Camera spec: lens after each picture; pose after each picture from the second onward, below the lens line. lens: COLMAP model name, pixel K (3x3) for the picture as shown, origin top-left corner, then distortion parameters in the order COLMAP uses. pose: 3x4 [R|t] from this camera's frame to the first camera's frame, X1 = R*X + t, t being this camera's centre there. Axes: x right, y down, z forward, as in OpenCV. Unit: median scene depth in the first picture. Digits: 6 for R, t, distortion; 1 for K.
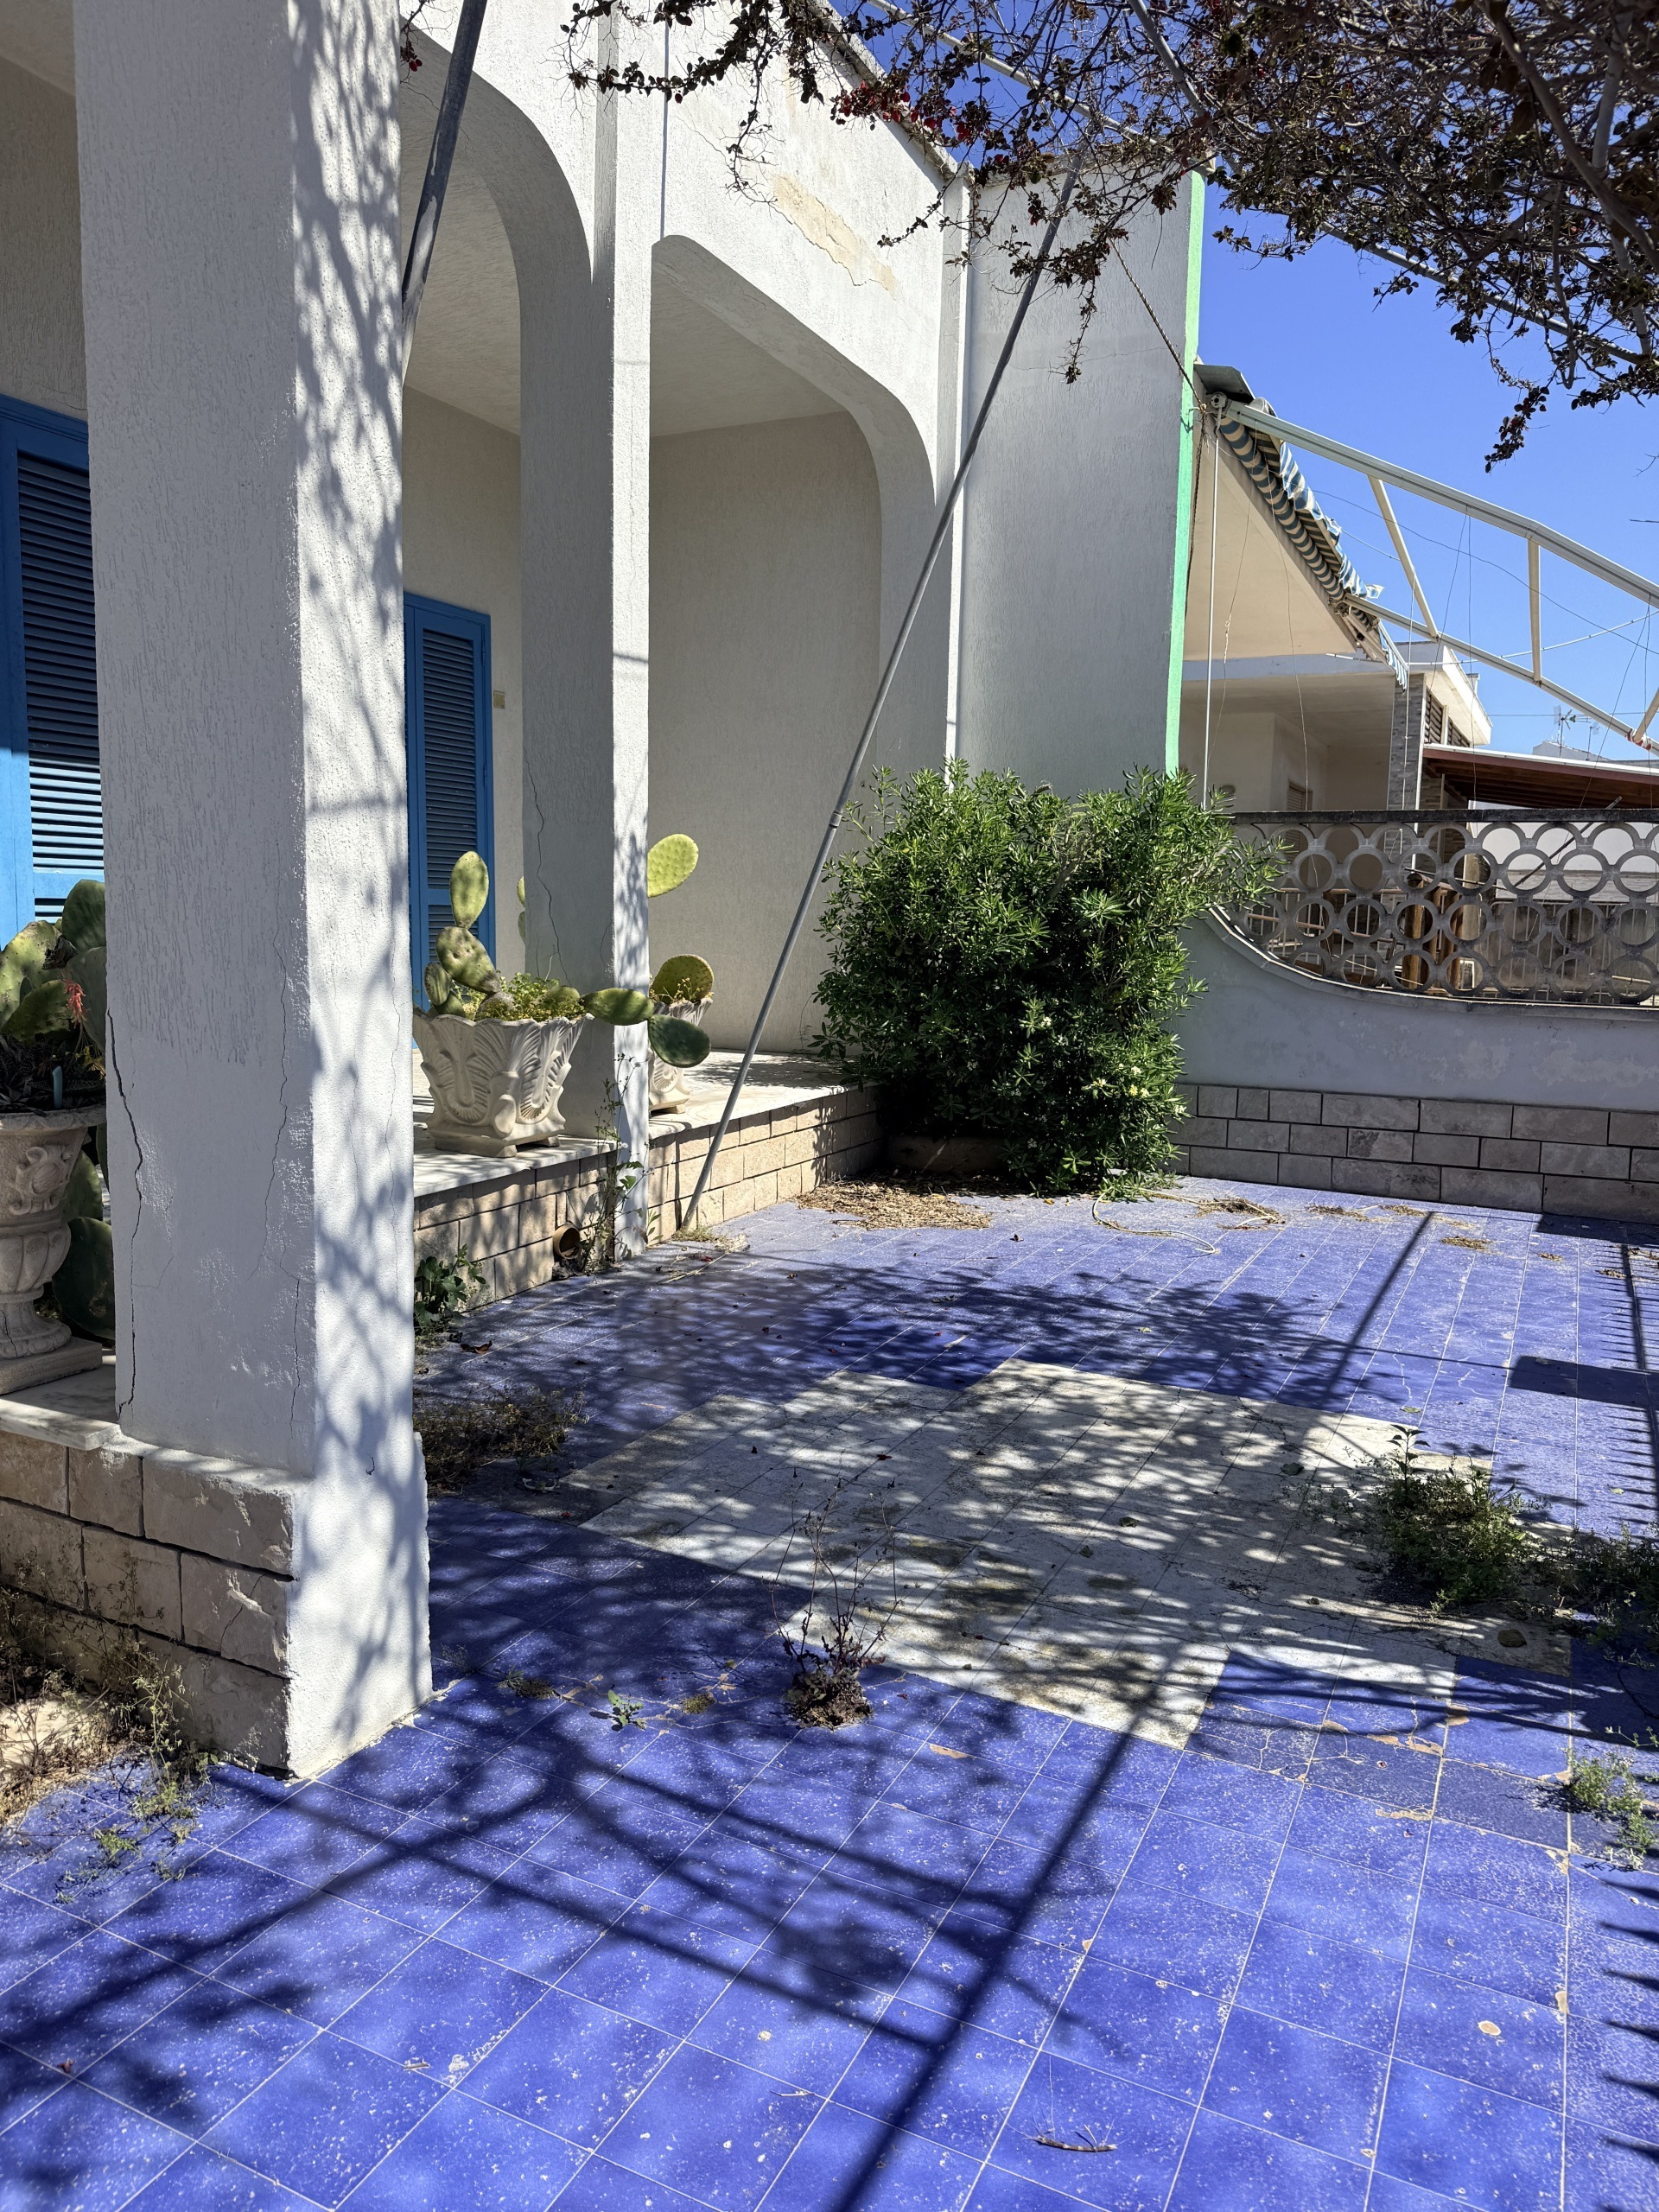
lens RADIAL K [[1547.6, 0, 829.5], [0, 1547.6, 1106.0], [0, 0, 1]] dist [-0.003926, -0.002013]
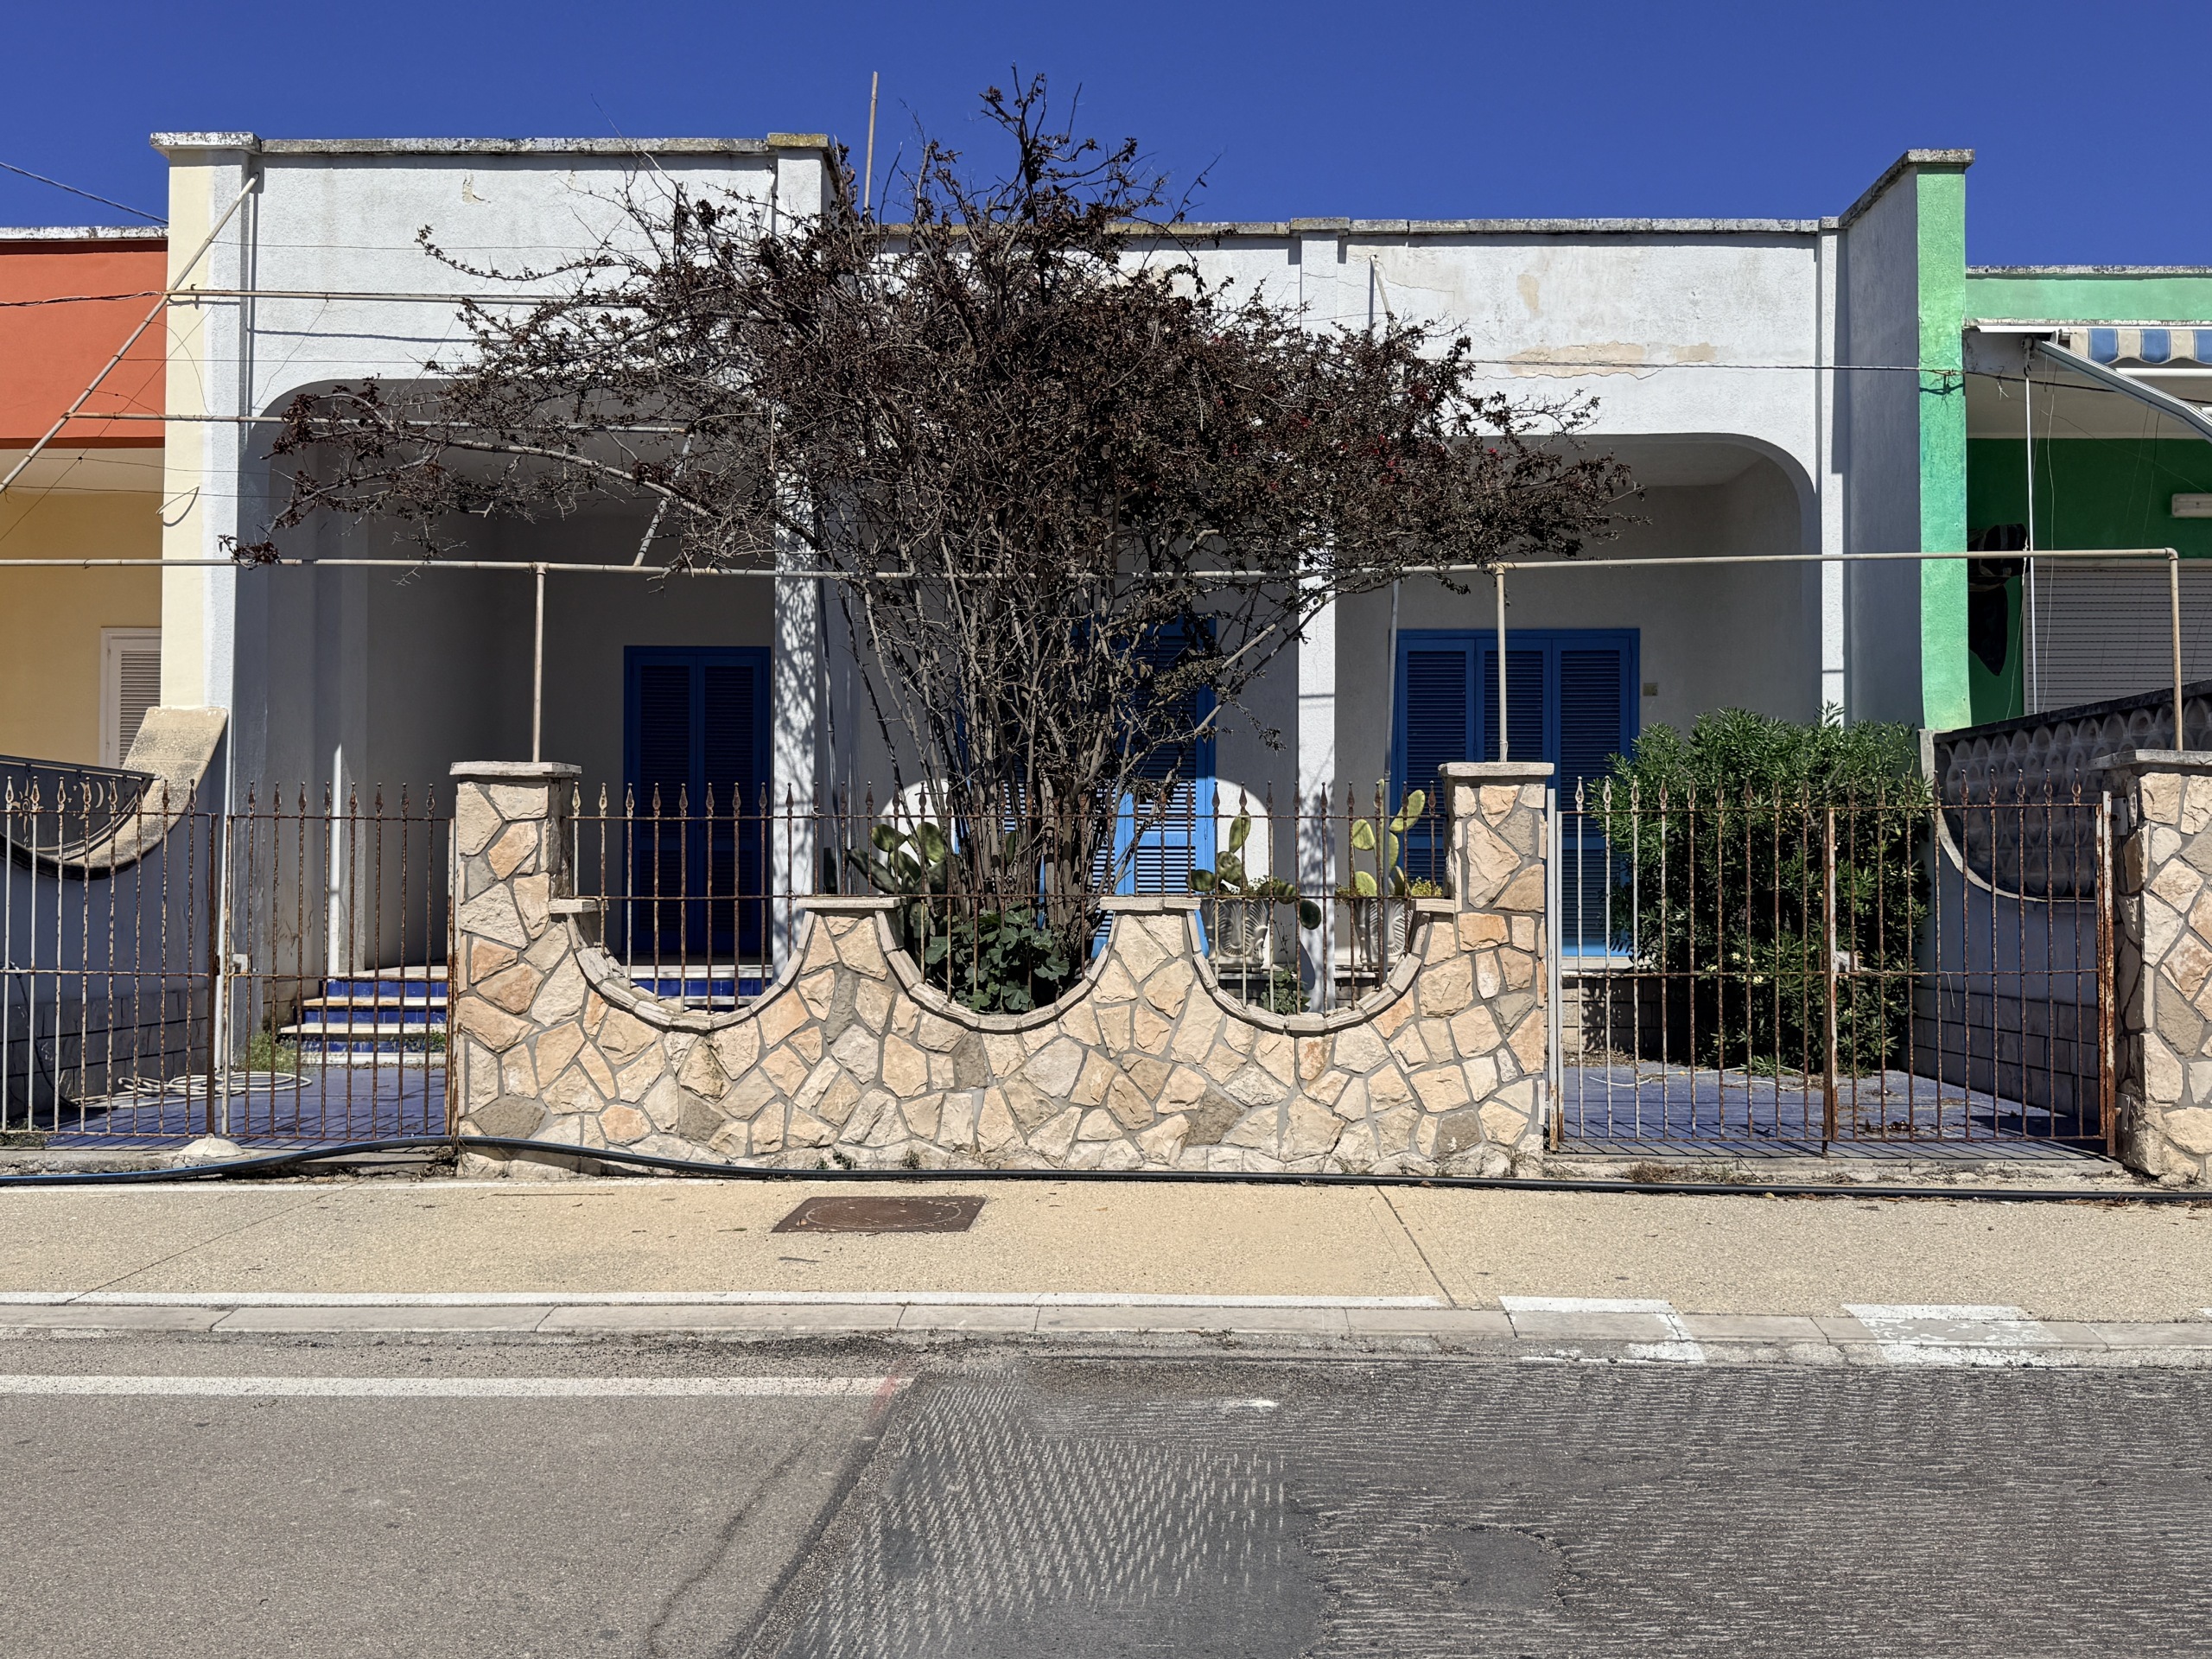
lens RADIAL K [[1894.9, 0, 1106.0], [0, 1894.9, 829.5], [0, 0, 1]] dist [0.154076, -0.243657]
pose [[0.415840, -0.045867, -0.908280, 4.057223], [-0.107904, 0.989184, -0.099354, 0.230203], [0.903014, 0.139322, 0.406393, -0.150517]]
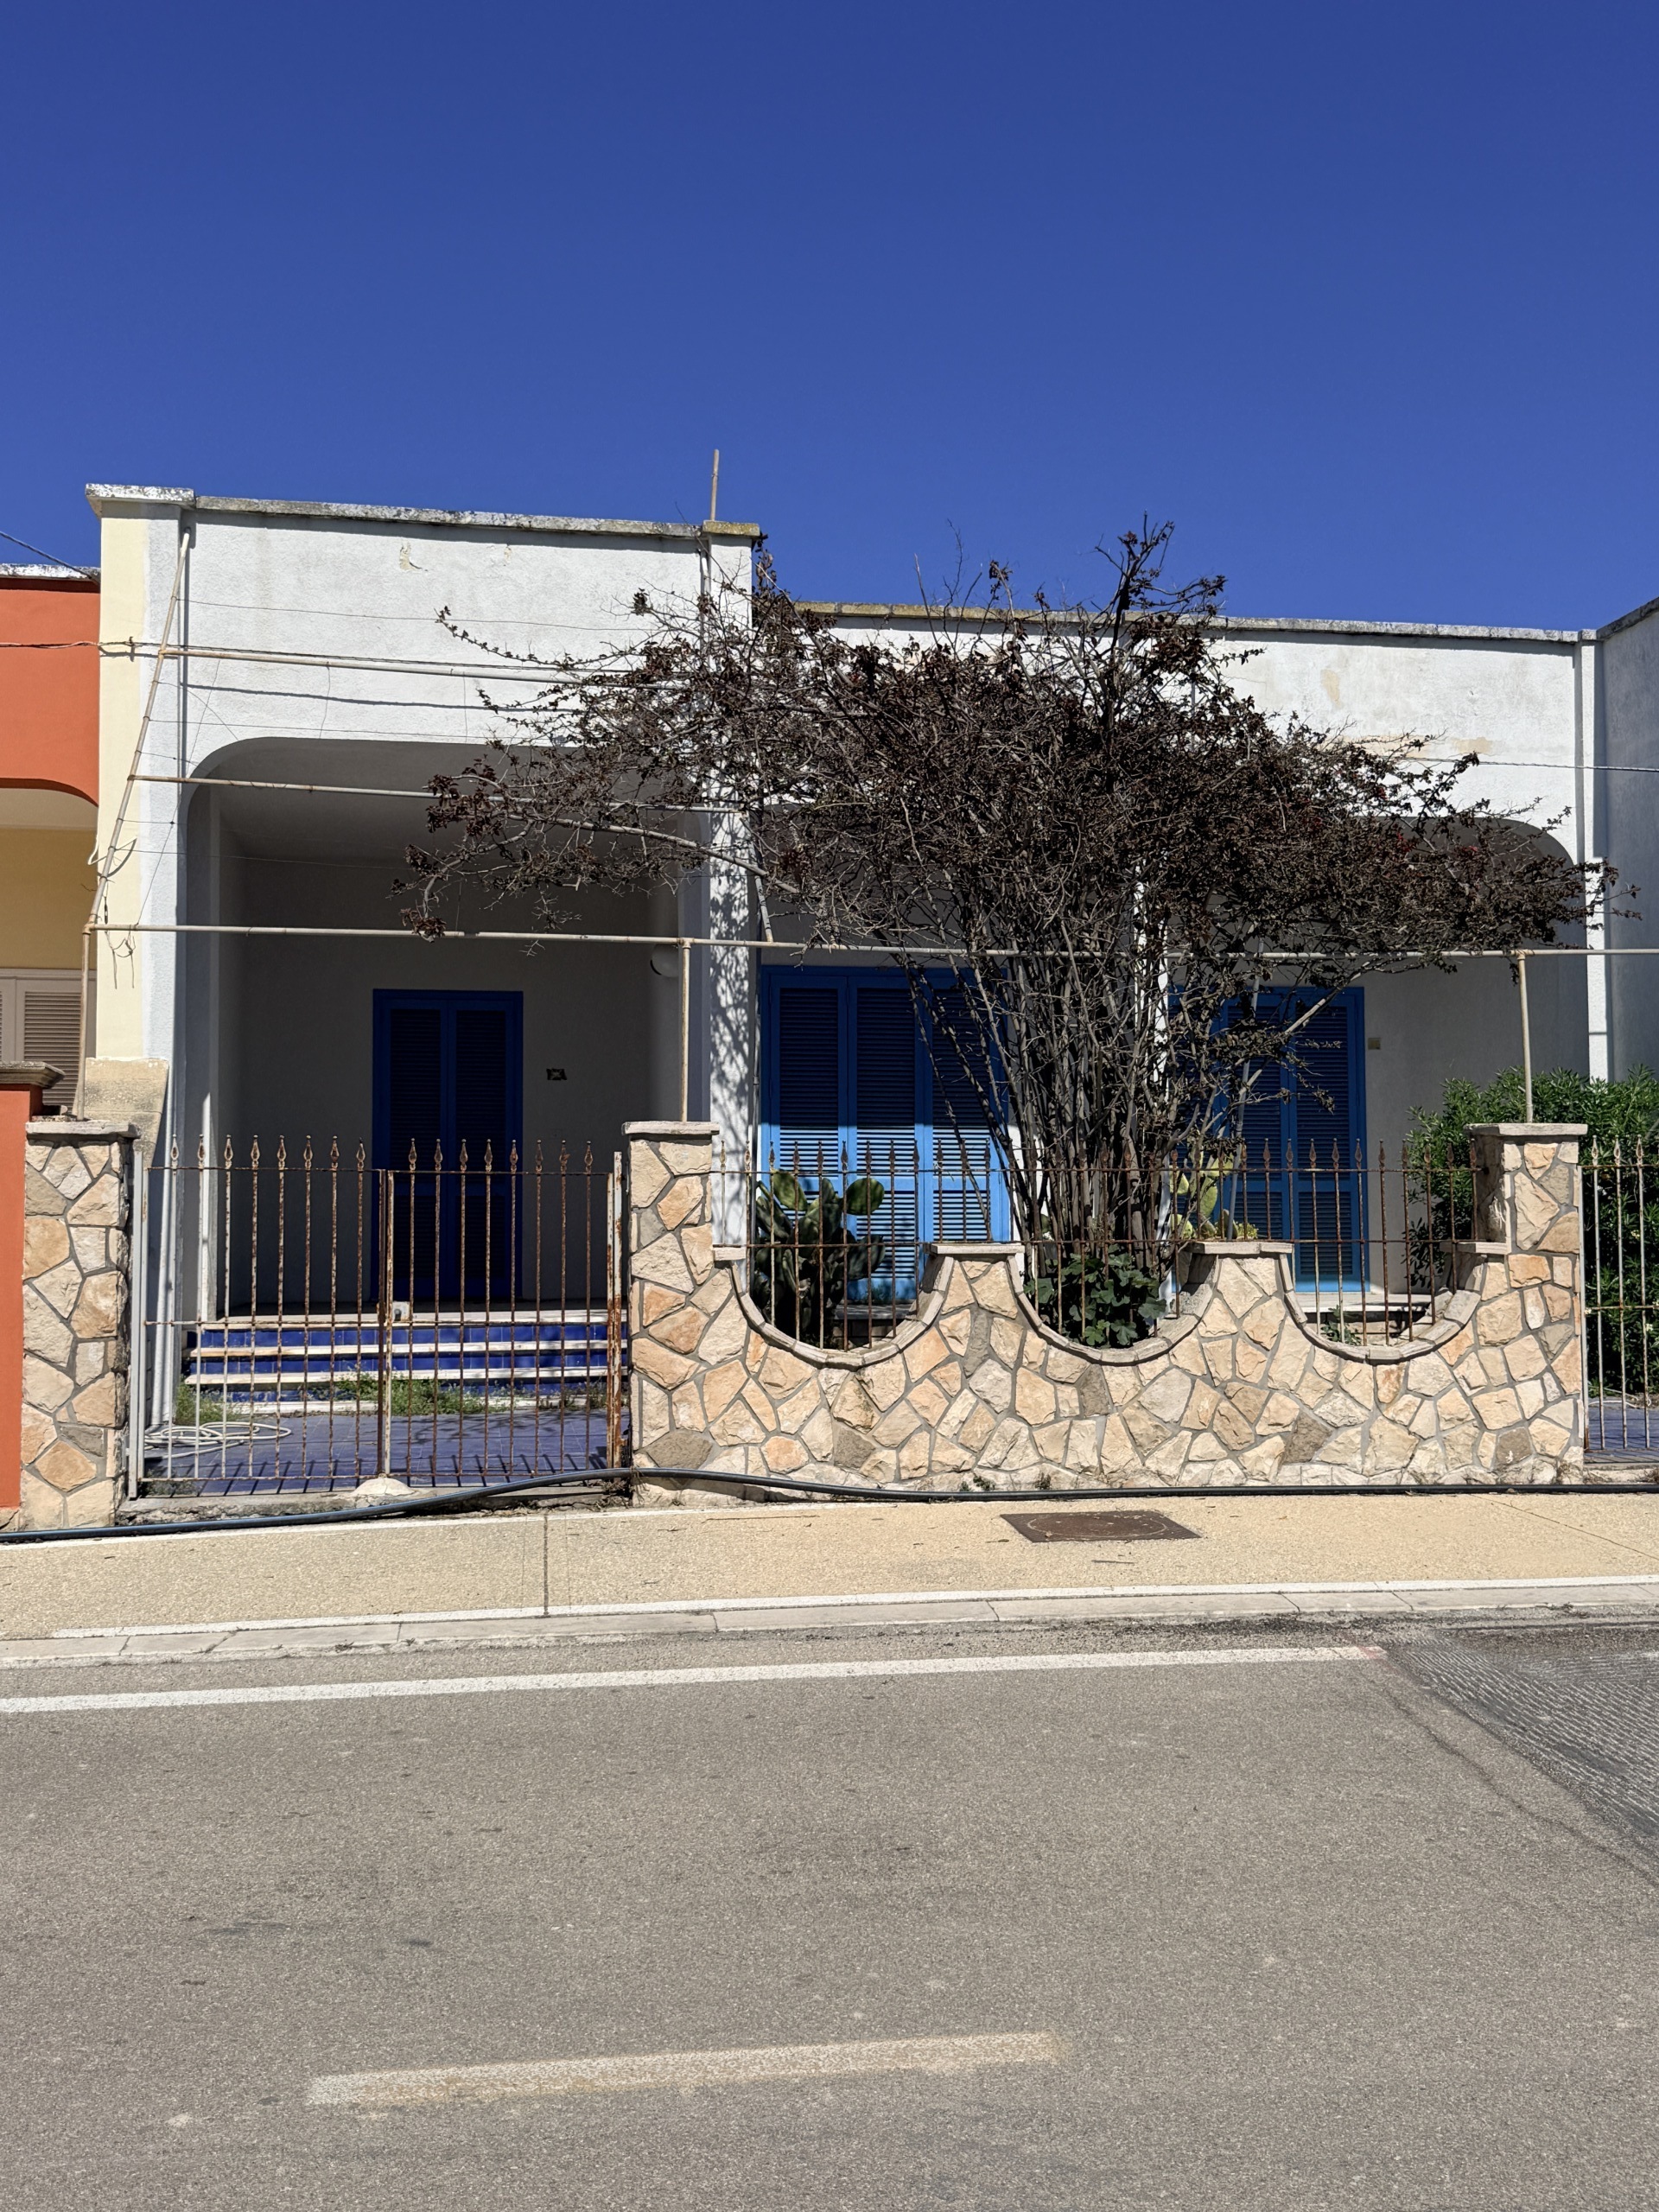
lens RADIAL K [[1999.7, 0, 829.5], [0, 1999.7, 1106.0], [0, 0, 1]] dist [0.137199, -0.087599]
pose [[0.566612, -0.070388, -0.820973, 3.884648], [-0.087147, 0.985637, -0.144652, 0.381145], [0.819363, 0.153507, 0.552340, -1.539092]]
